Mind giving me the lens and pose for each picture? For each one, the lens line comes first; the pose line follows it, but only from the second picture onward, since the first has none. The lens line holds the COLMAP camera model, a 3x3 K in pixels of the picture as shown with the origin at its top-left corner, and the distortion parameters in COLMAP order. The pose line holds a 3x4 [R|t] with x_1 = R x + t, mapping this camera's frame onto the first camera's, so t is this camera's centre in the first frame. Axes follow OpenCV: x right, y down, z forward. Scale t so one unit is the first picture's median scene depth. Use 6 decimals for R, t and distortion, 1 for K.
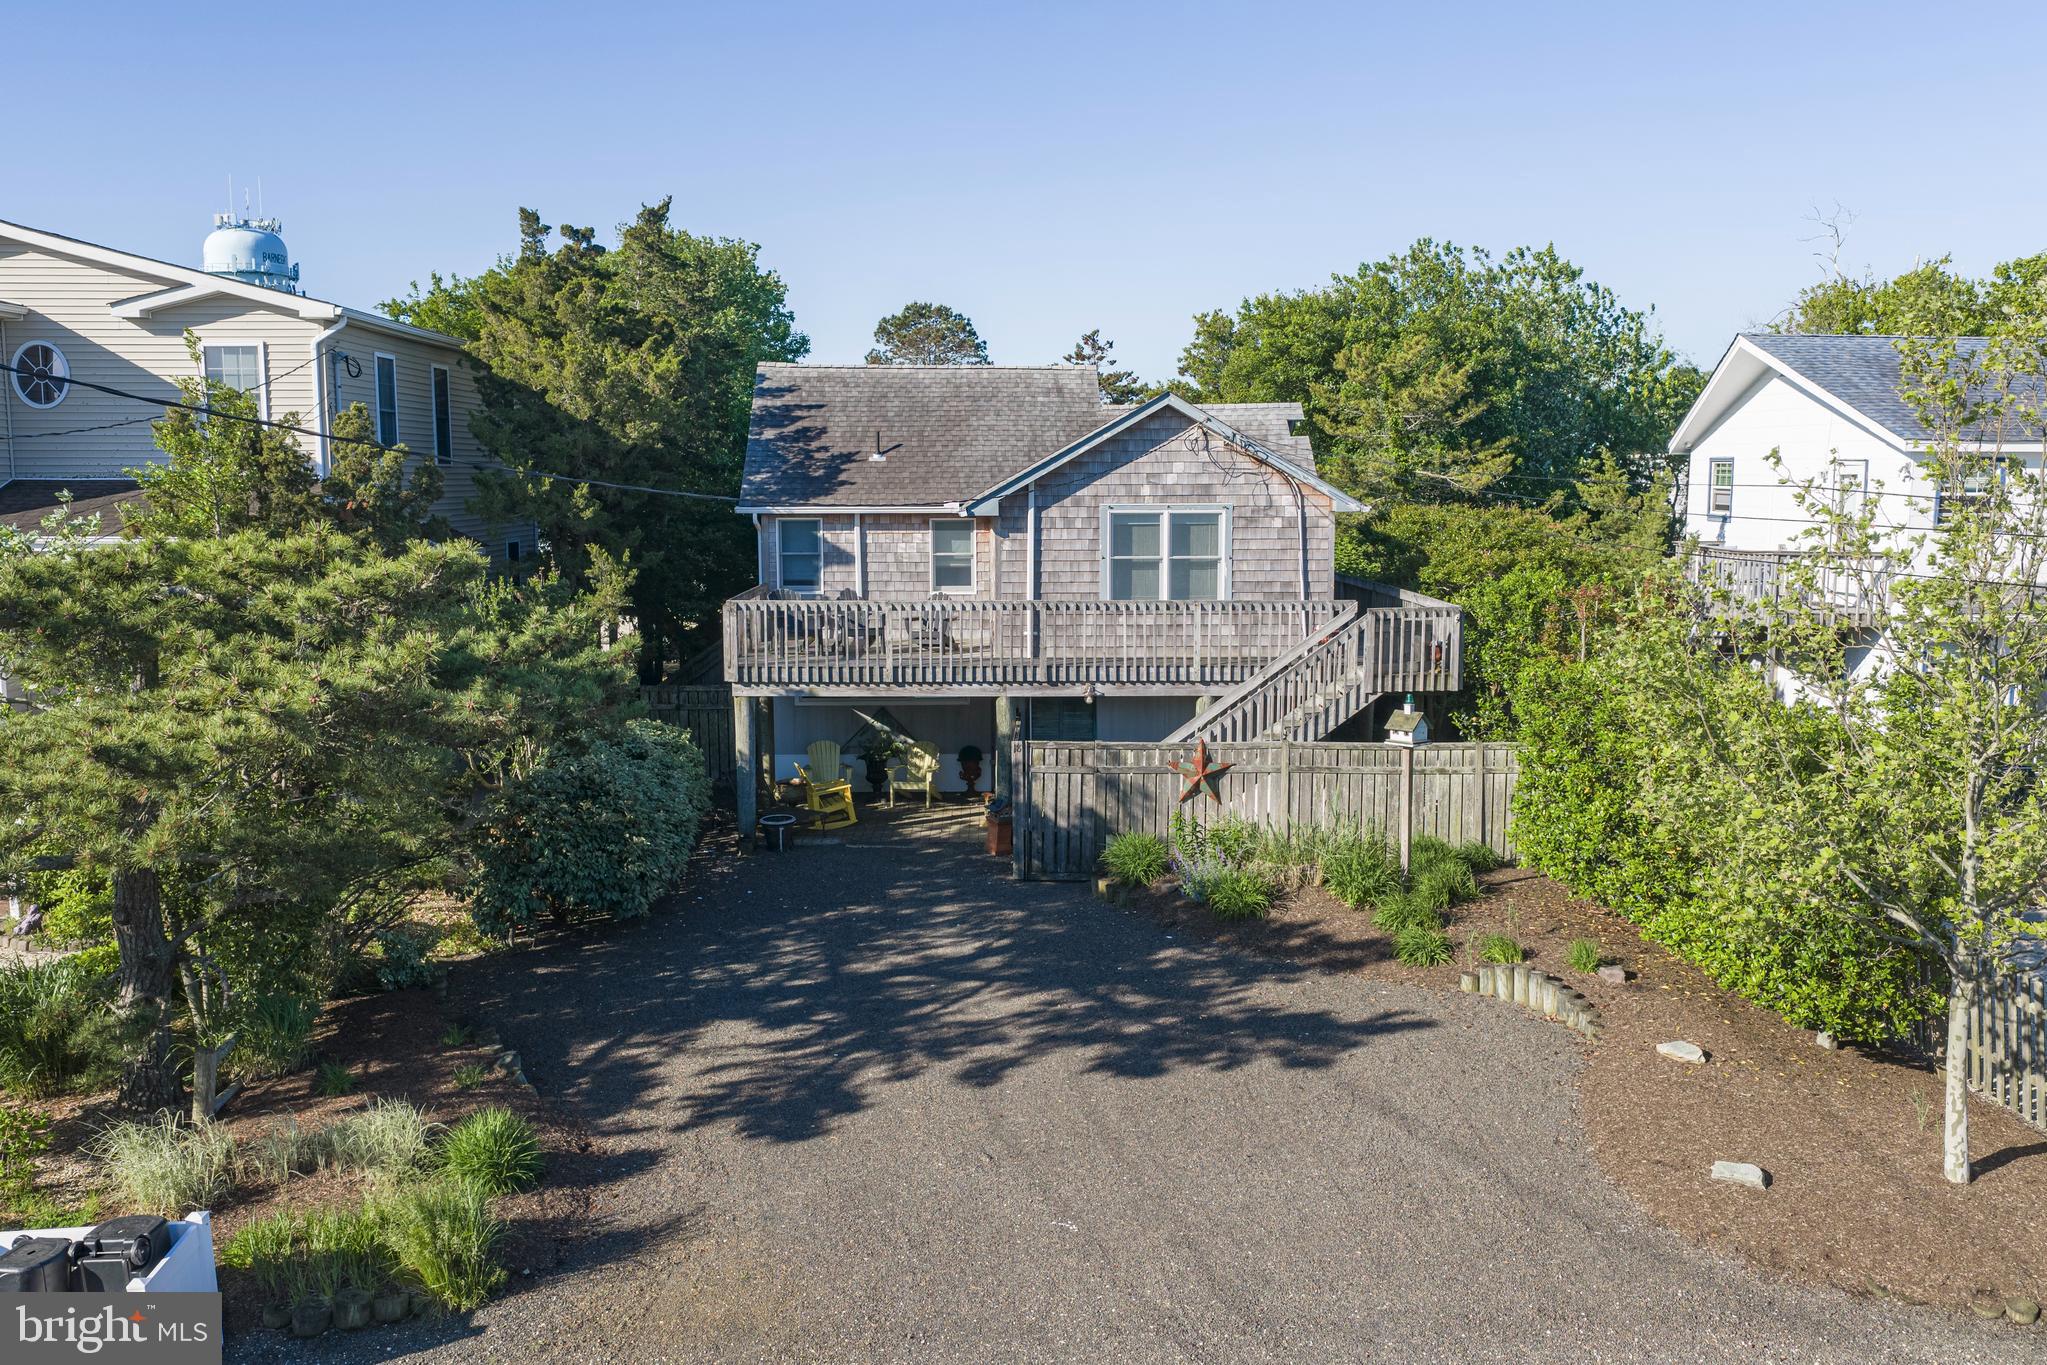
lens RADIAL K [[1729.8, 0, 1012.3], [0, 1729.8, 691.1], [0, 0, 1]] dist [0.042655, -0.080042]
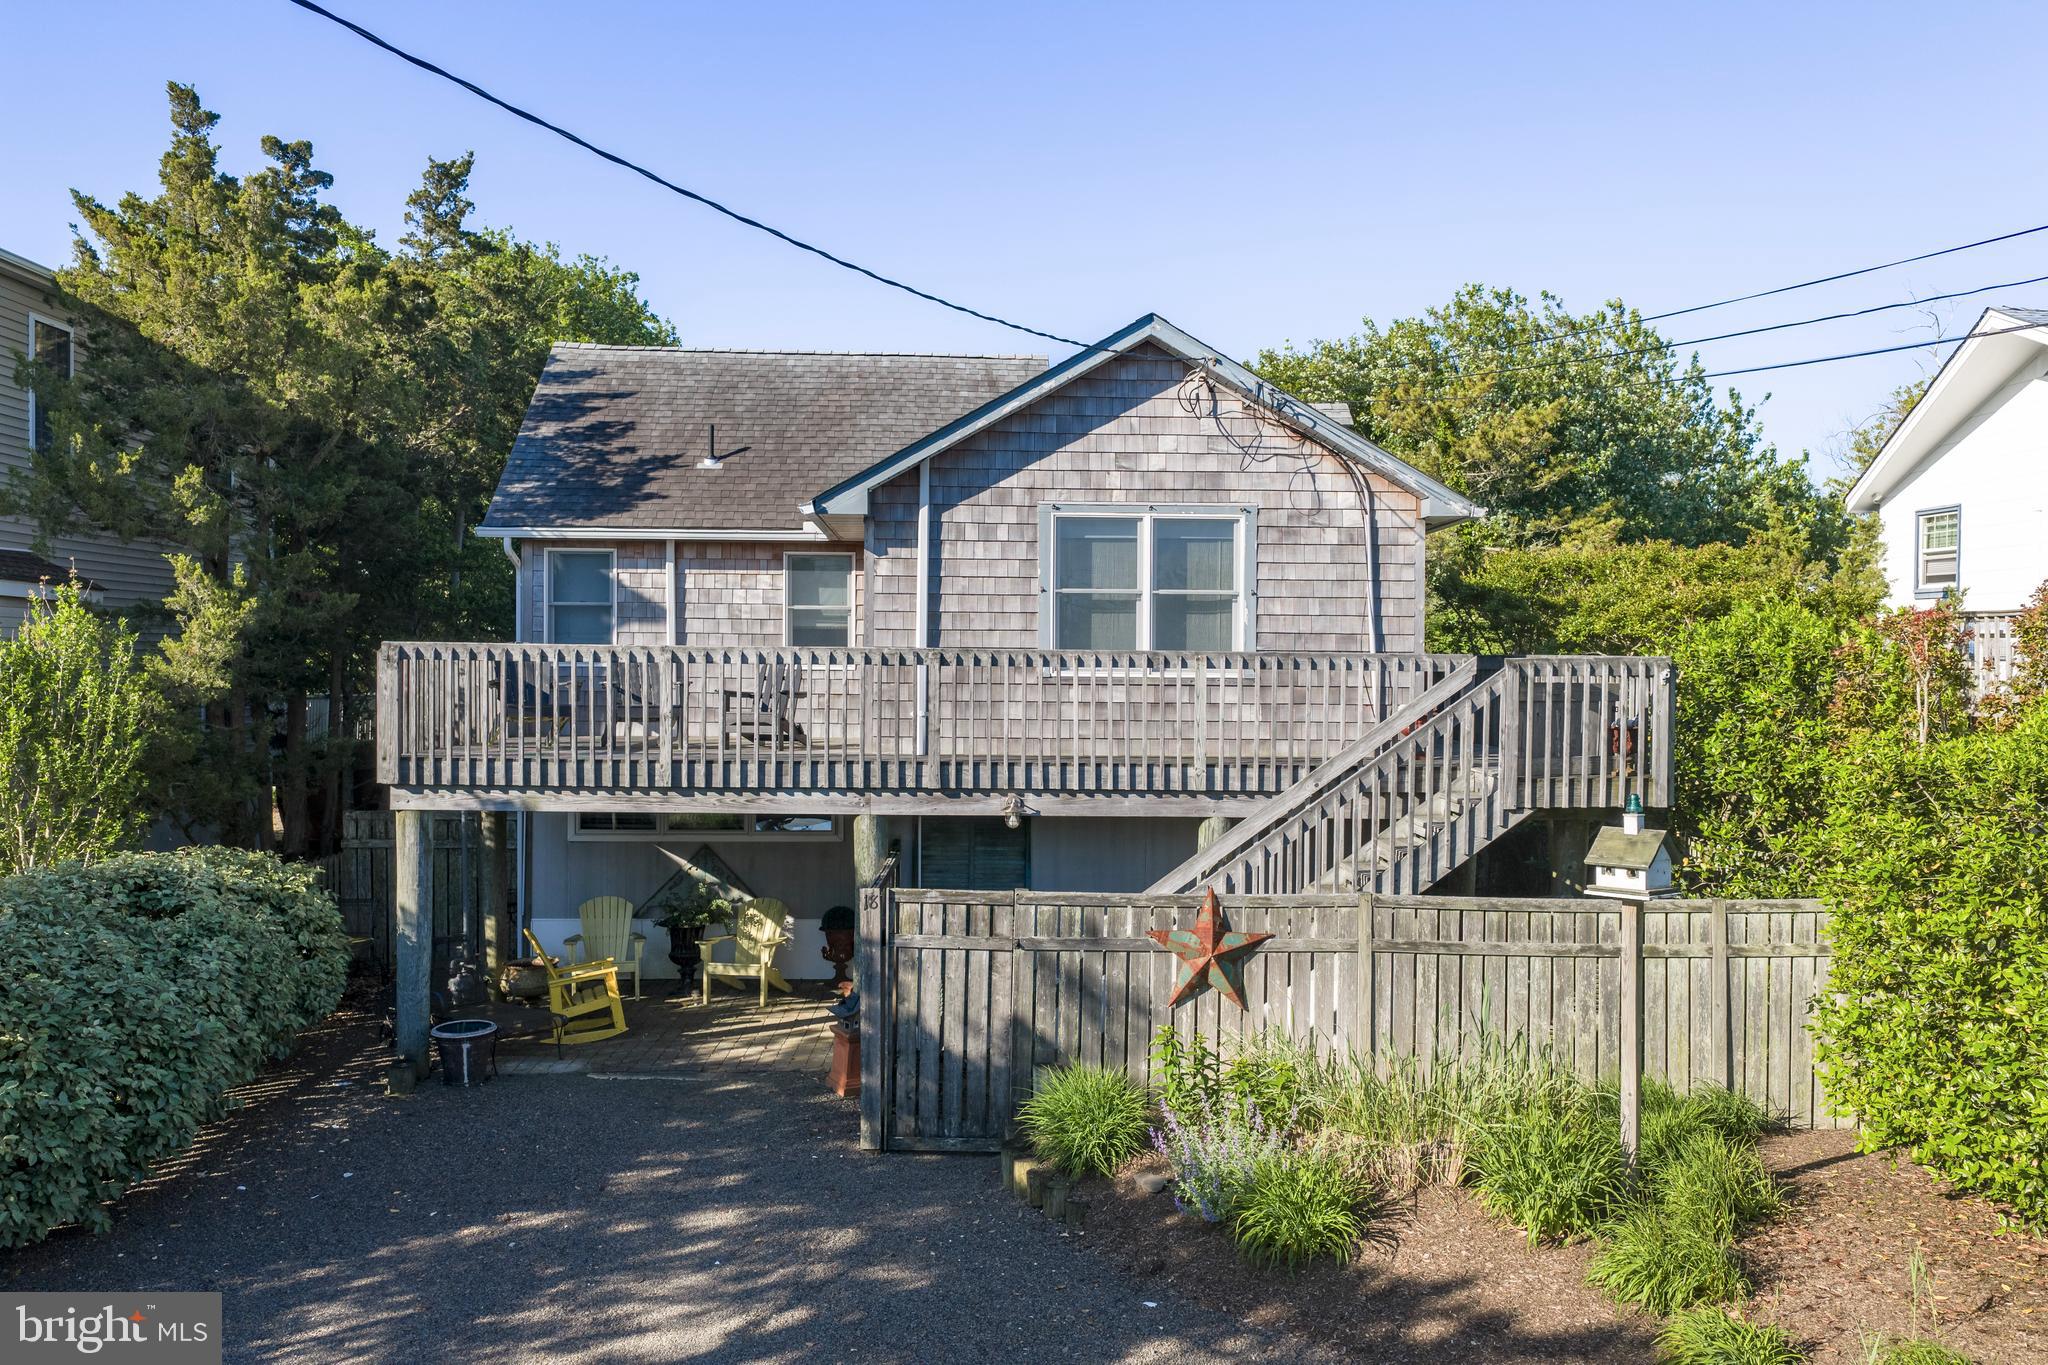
lens RADIAL K [[1730.7, 0, 1012.8], [0, 1730.7, 691.1], [0, 0, 1]] dist [0.042655, -0.080042]
pose [[0.999933, 0.009475, 0.006712, 0.039732], [-0.008734, 0.994643, -0.103005, 0.021044], [-0.007652, 0.102939, 0.994658, 0.419558]]
